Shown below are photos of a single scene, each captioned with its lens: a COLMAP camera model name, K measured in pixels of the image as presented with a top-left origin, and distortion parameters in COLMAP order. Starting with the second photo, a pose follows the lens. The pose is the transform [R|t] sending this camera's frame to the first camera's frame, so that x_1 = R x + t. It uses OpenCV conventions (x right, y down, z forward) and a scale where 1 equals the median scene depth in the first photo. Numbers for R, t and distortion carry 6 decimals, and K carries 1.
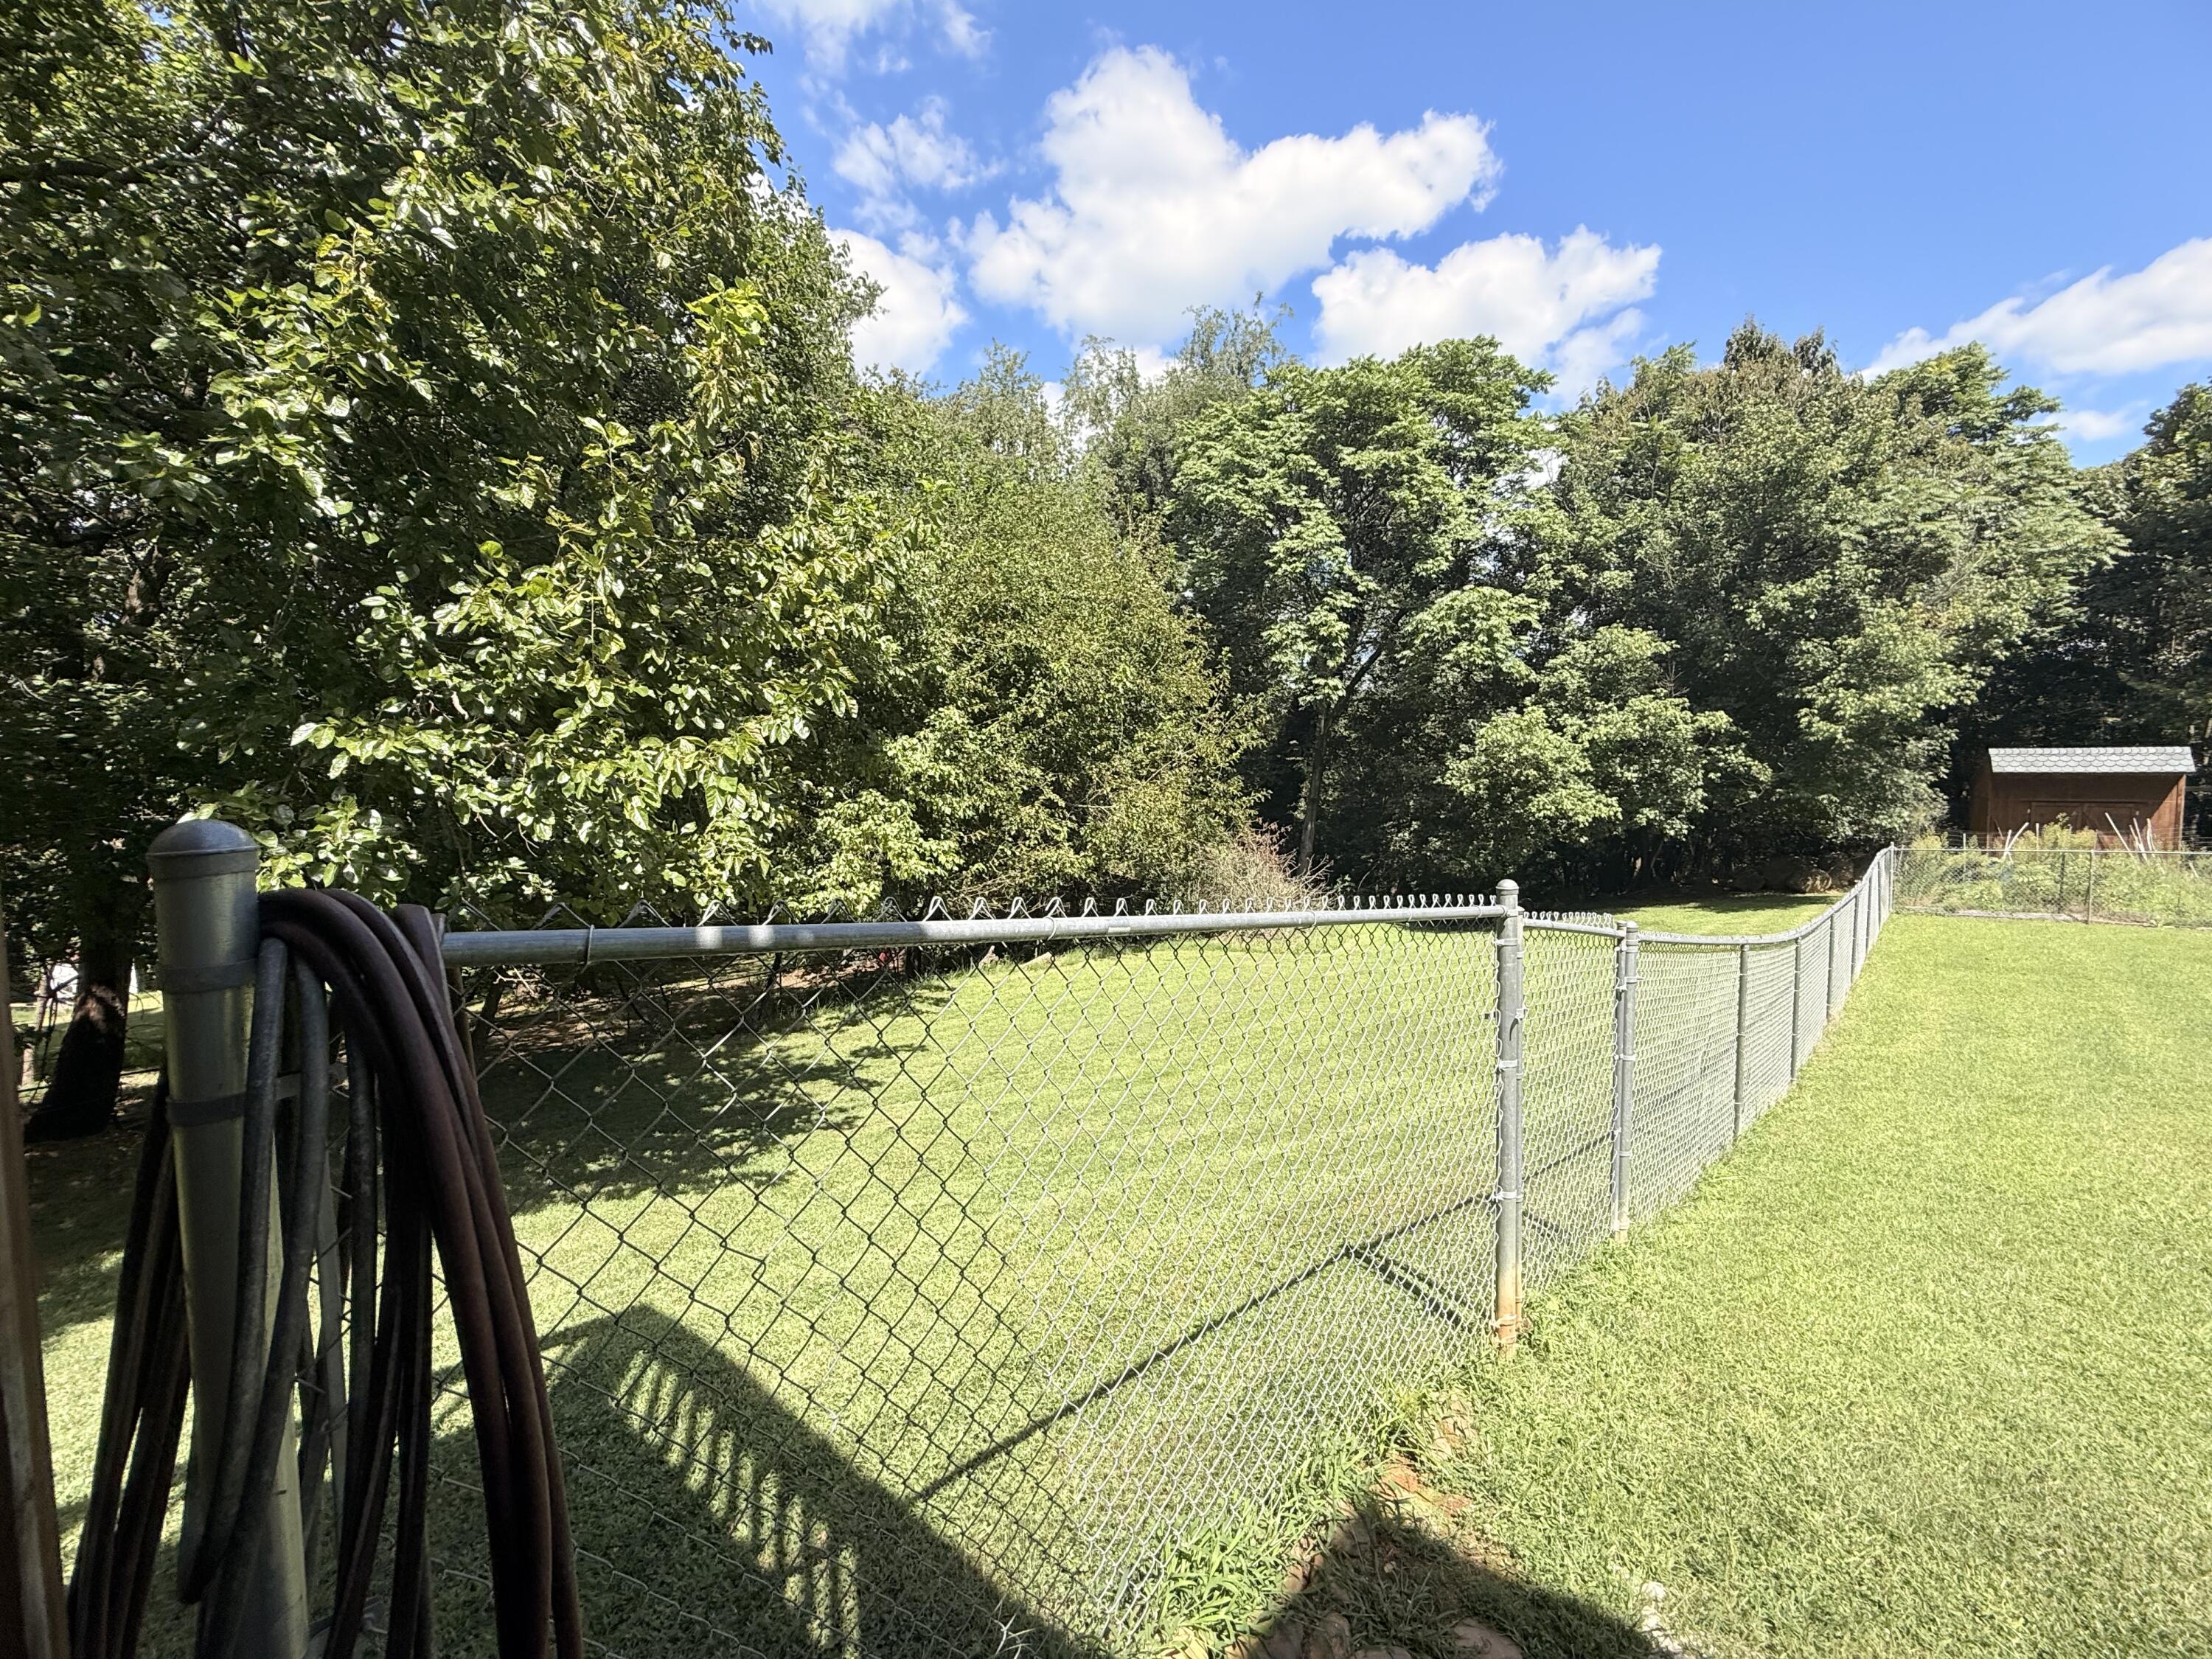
lens RADIAL K [[924.2, 0, 1111.7], [0, 924.2, 822.6], [0, 0, 1]] dist [0.002836, 0.000746]
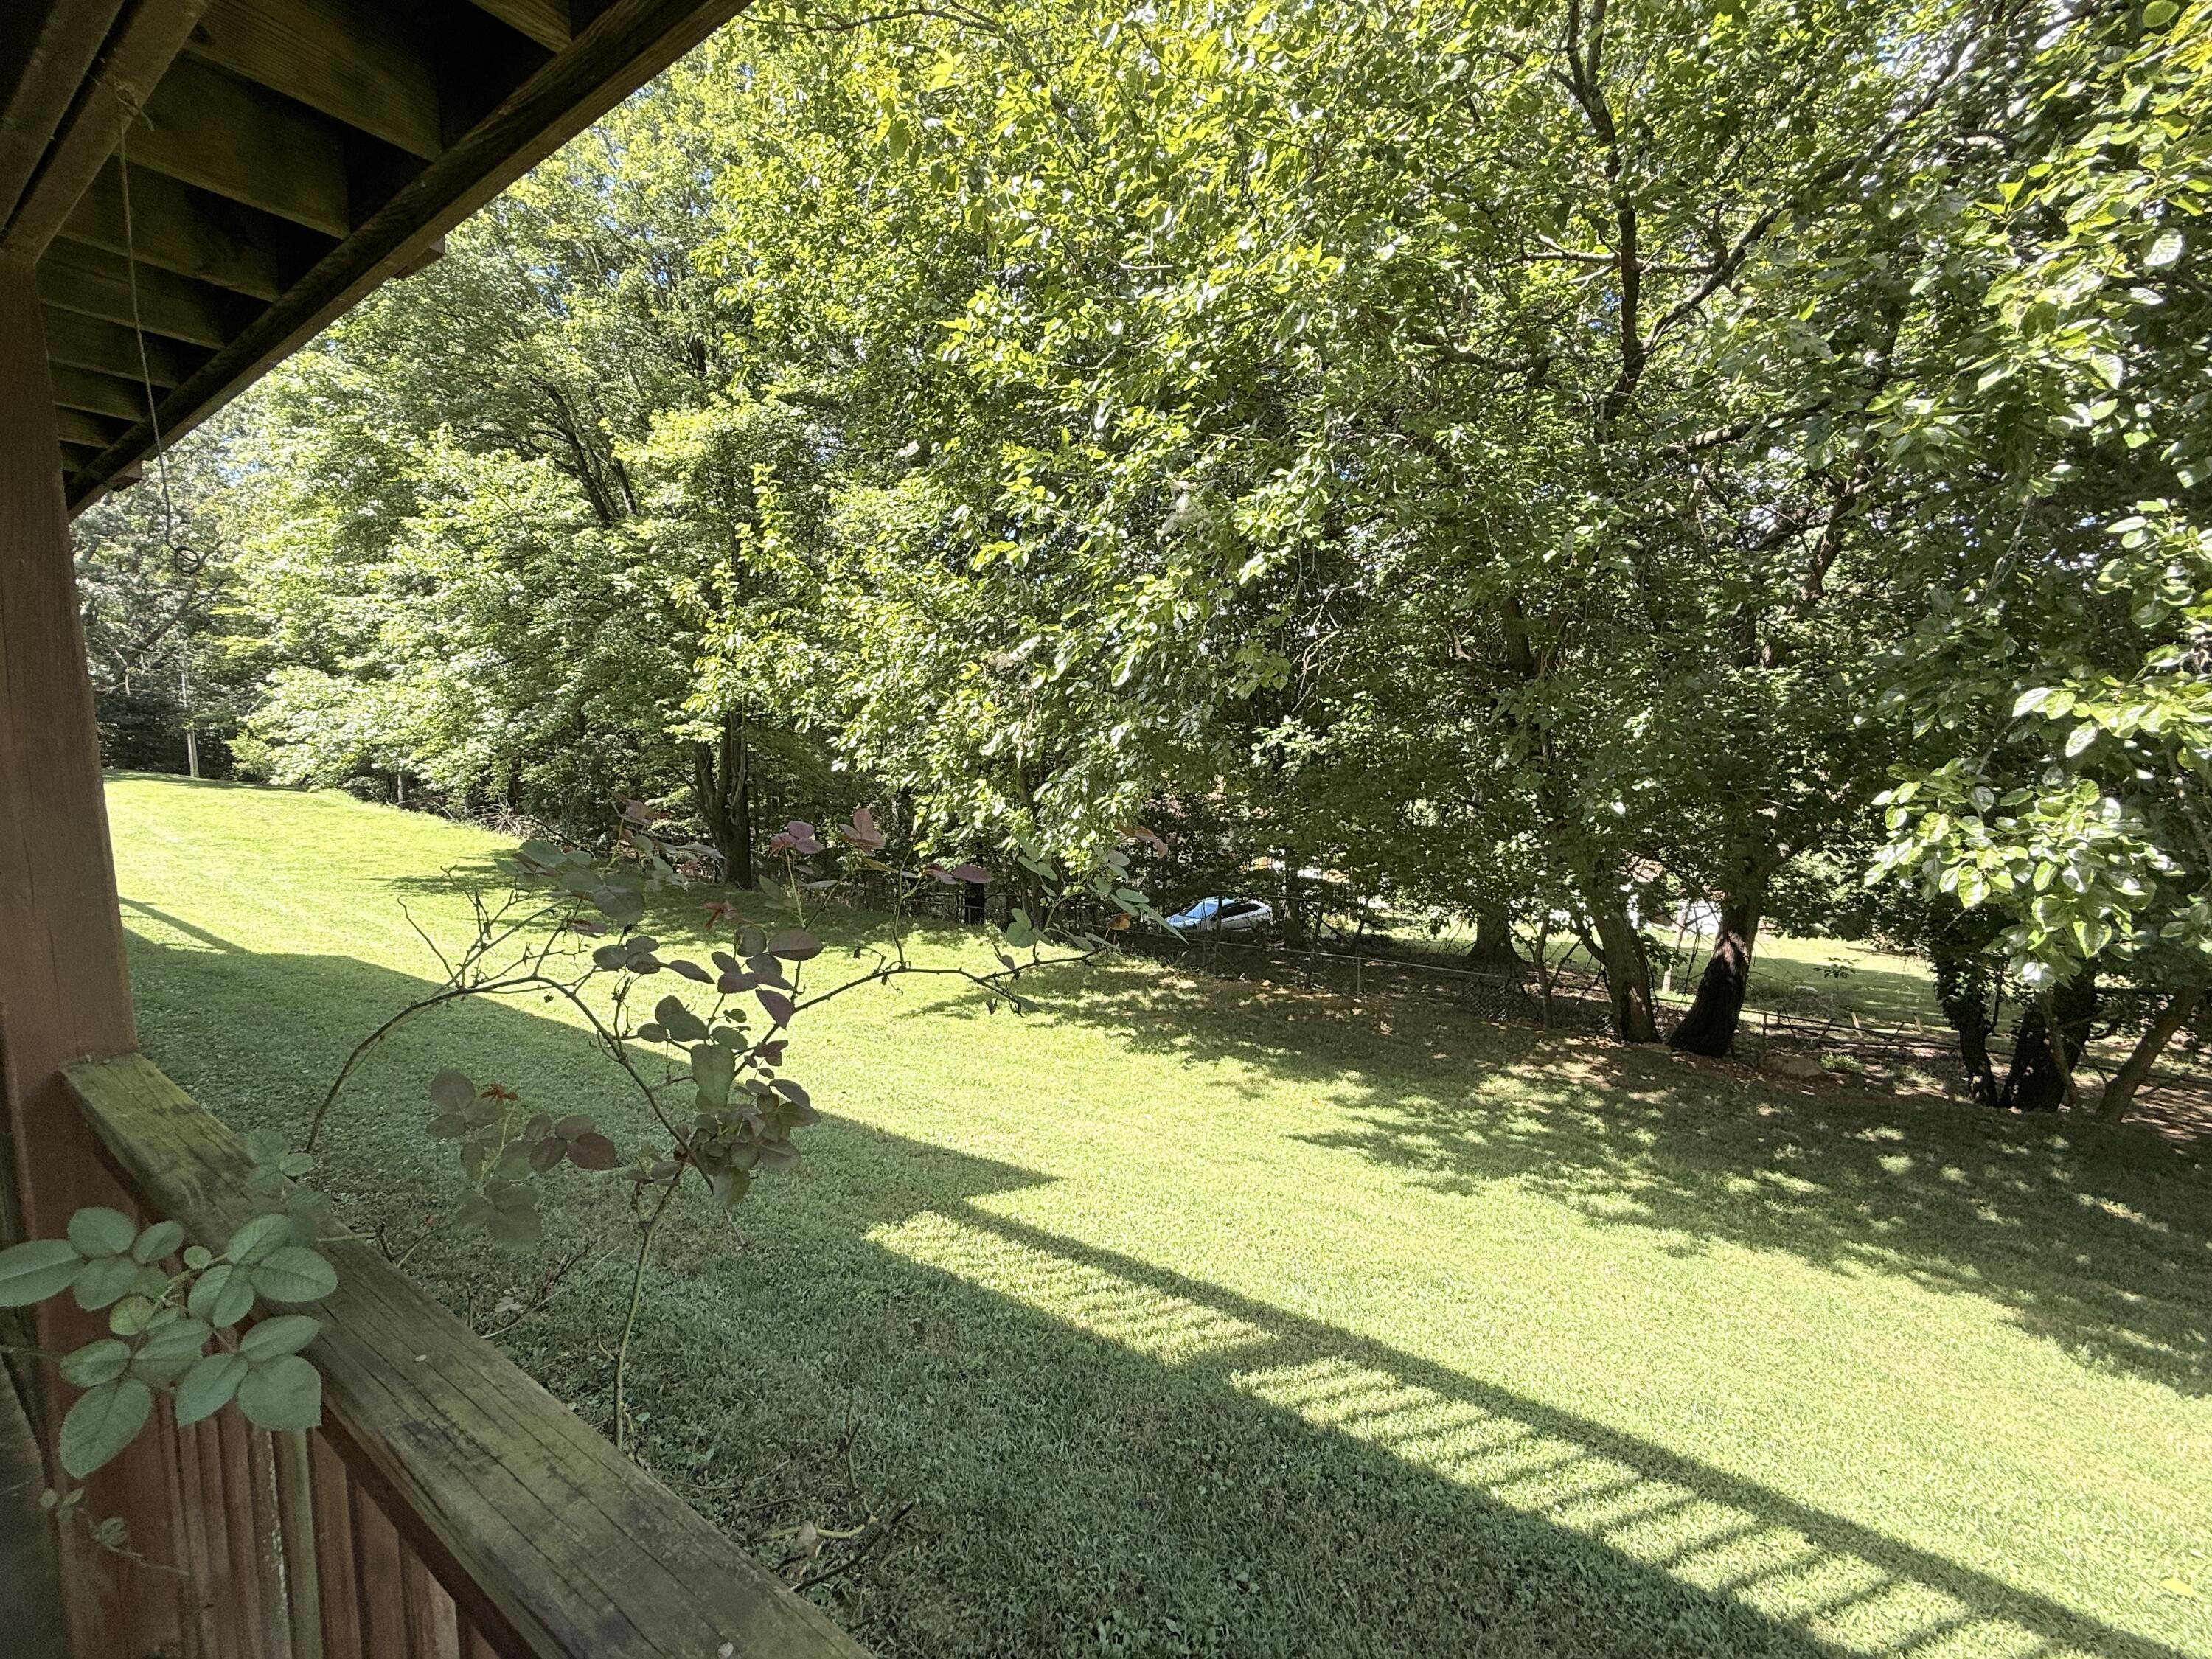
lens RADIAL K [[897.8, 0, 1102.3], [0, 897.8, 822.6], [0, 0, 1]] dist [0.001567, 0.000141]
pose [[0.151630, 0.085020, -0.984774, -0.198437], [-0.057686, 0.995357, 0.077052, -0.003202], [0.986753, 0.045124, 0.155830, 0.070282]]
